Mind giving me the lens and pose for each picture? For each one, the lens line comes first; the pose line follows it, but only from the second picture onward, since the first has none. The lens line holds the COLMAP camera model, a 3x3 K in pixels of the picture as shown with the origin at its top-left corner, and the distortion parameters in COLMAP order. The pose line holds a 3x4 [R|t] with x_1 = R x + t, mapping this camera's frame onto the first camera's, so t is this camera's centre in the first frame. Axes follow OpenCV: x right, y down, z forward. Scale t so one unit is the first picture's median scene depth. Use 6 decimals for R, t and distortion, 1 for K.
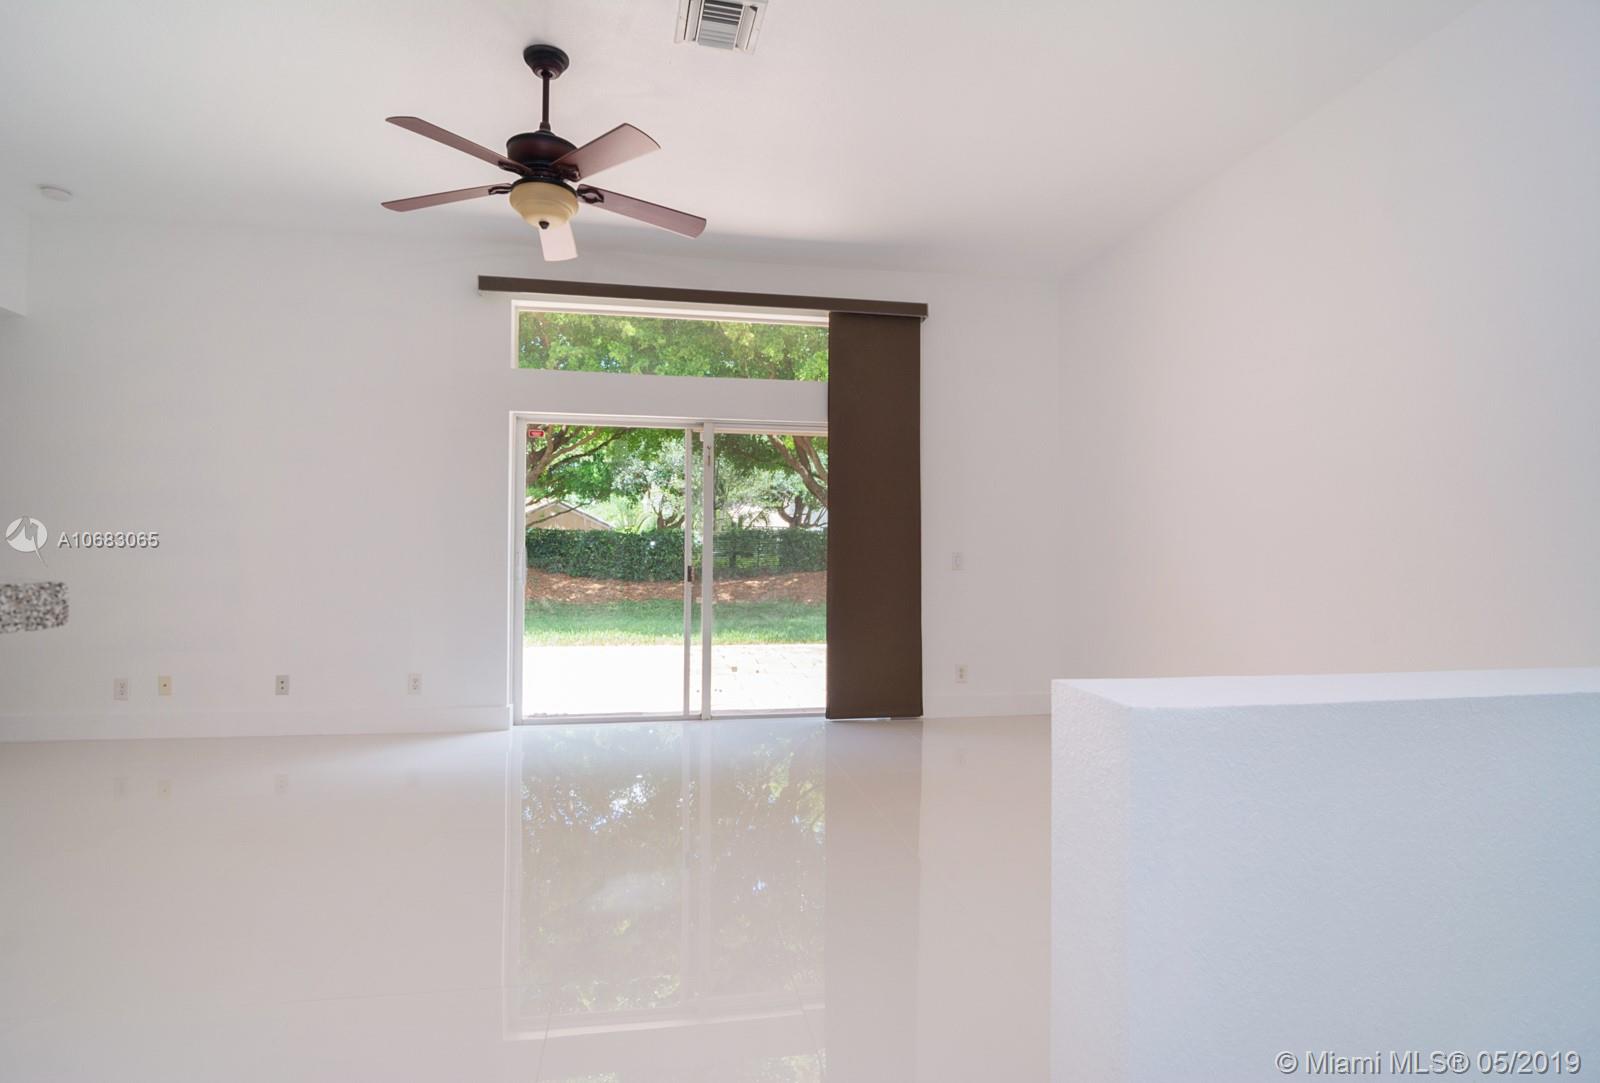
lens RADIAL K [[819.6, 0, 796.6], [0, 819.6, 560.2], [0, 0, 1]] dist [-0.004185, -0.000447]
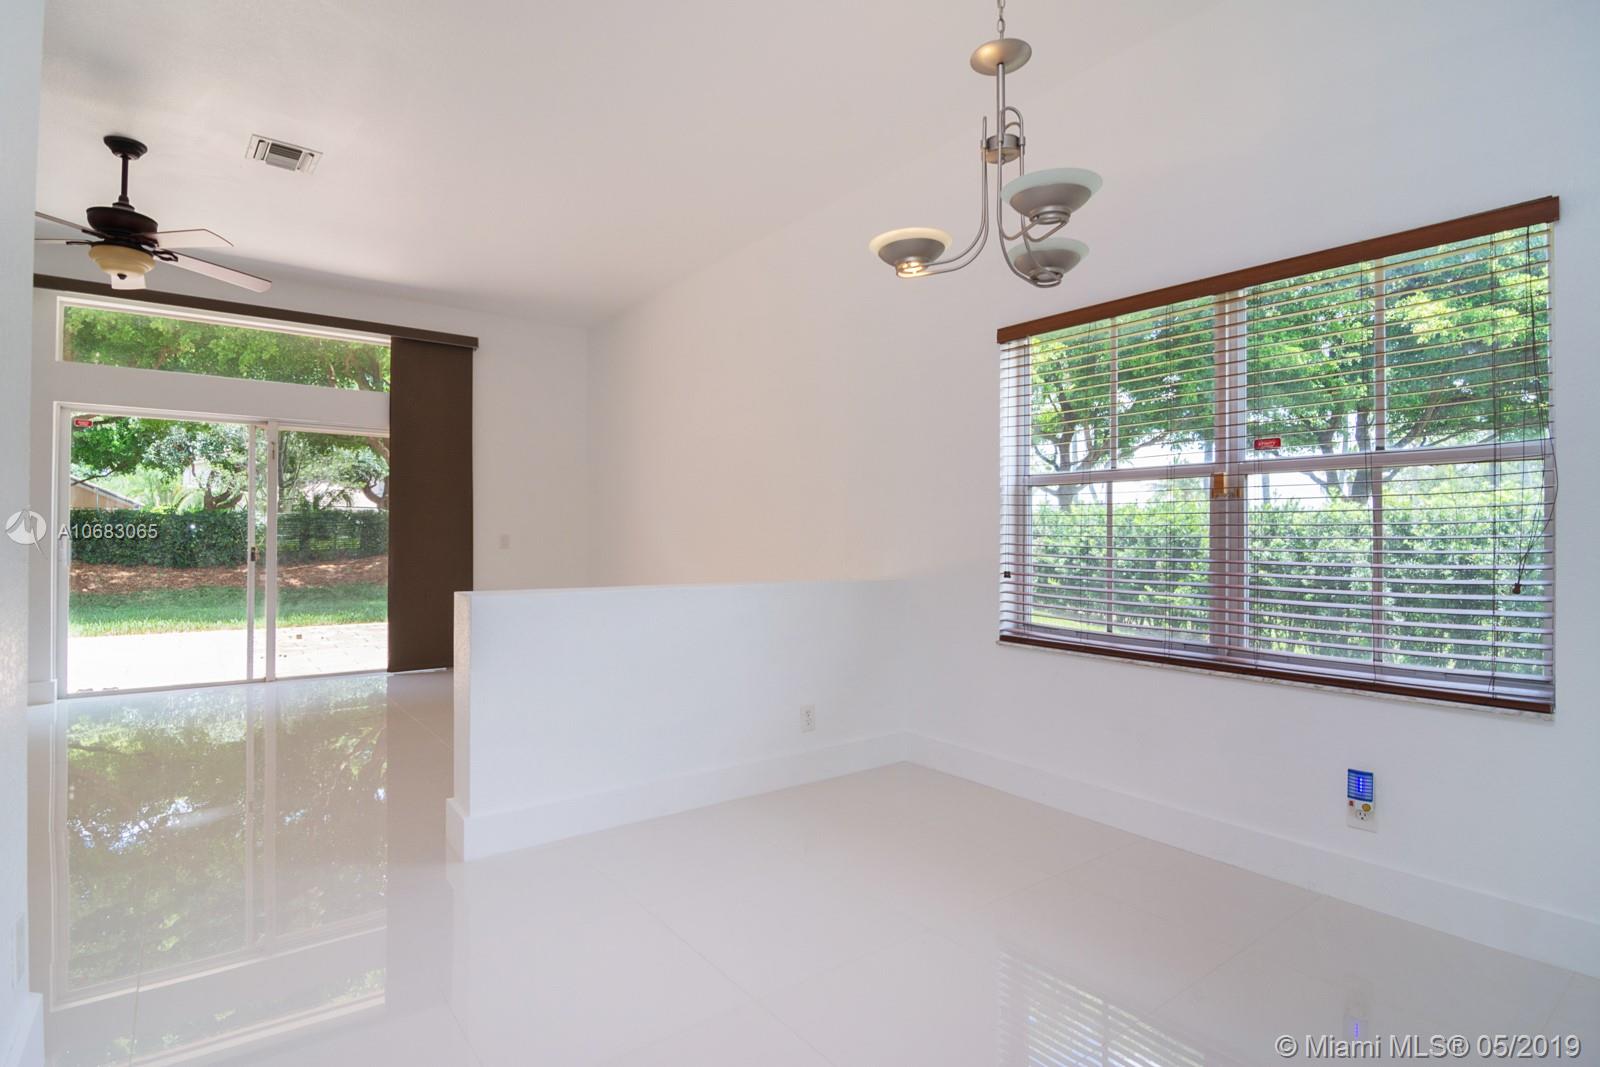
lens RADIAL K [[797.2, 0, 800.0], [0, 797.2, 533.5], [0, 0, 1]] dist [-0.000284, -0.016818]
pose [[0.888189, -0.000749, 0.459478, 0.024007], [0.005979, 0.999933, -0.009927, 0.002192], [-0.459439, 0.011564, 0.888134, -0.212075]]
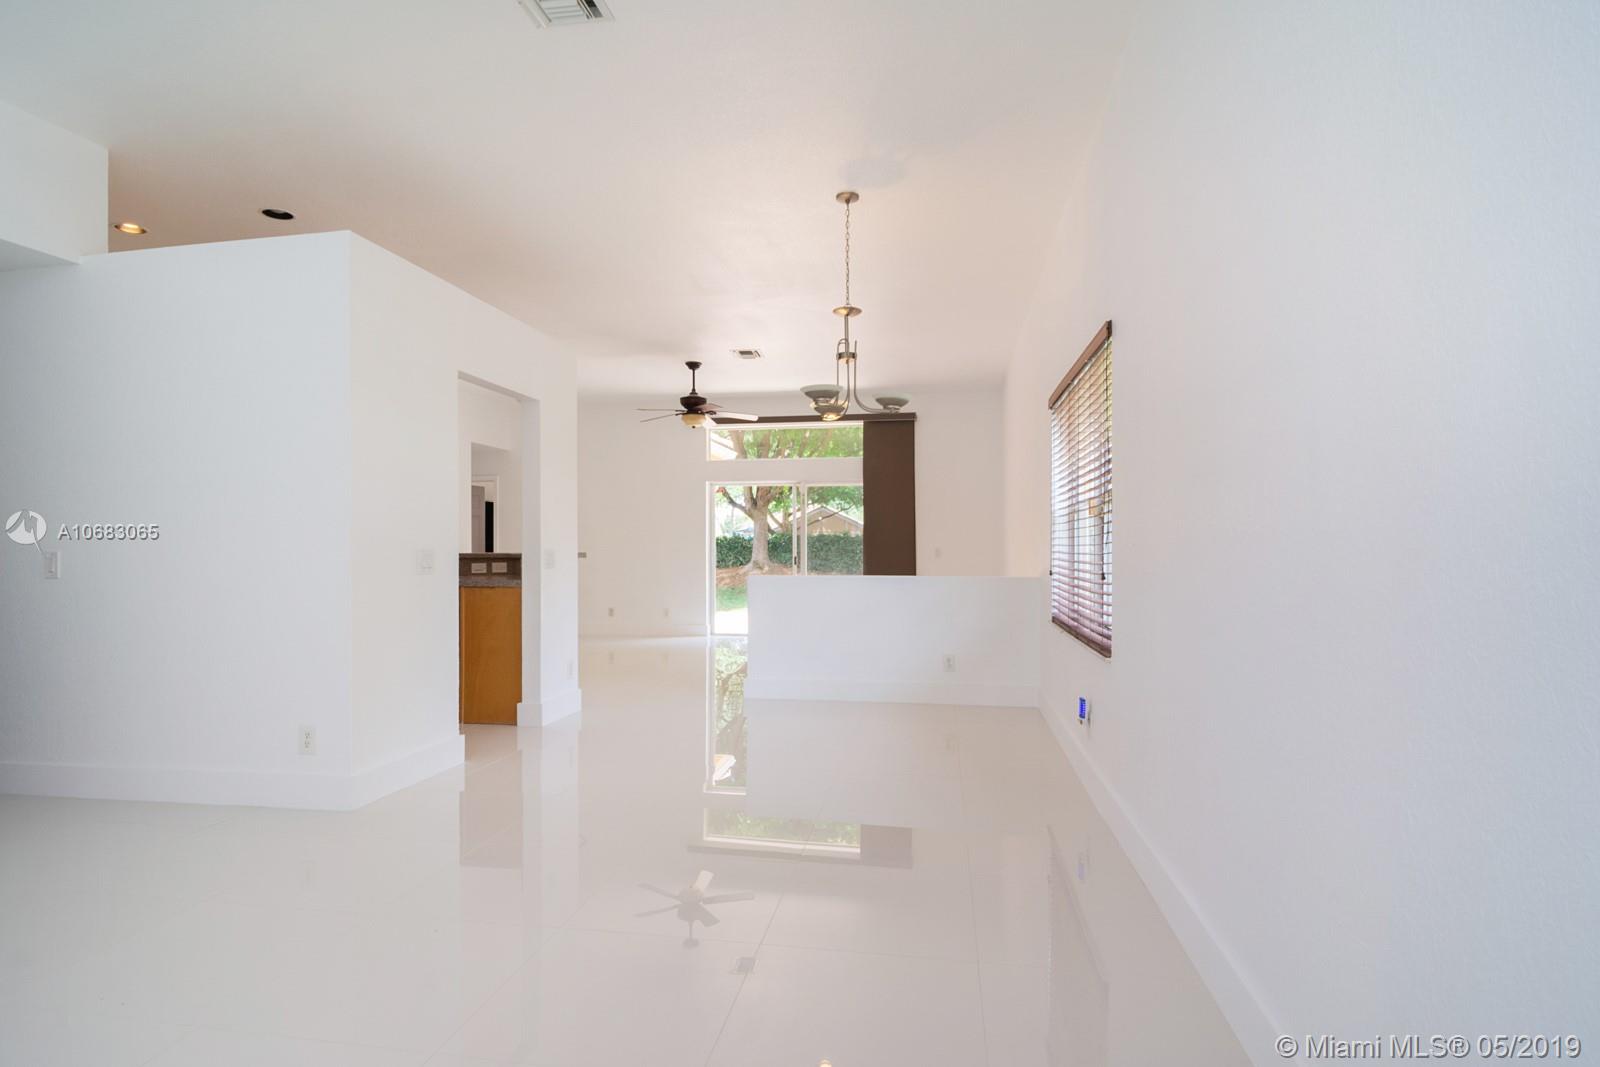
lens RADIAL K [[797.2, 0, 800.0], [0, 797.2, 533.5], [0, 0, 1]] dist [-0.000284, -0.016818]
pose [[0.938963, -0.015288, -0.343679, 0.347801], [0.005879, 0.999579, -0.028403, 0.003852], [0.343969, 0.024649, 0.938657, -0.500994]]
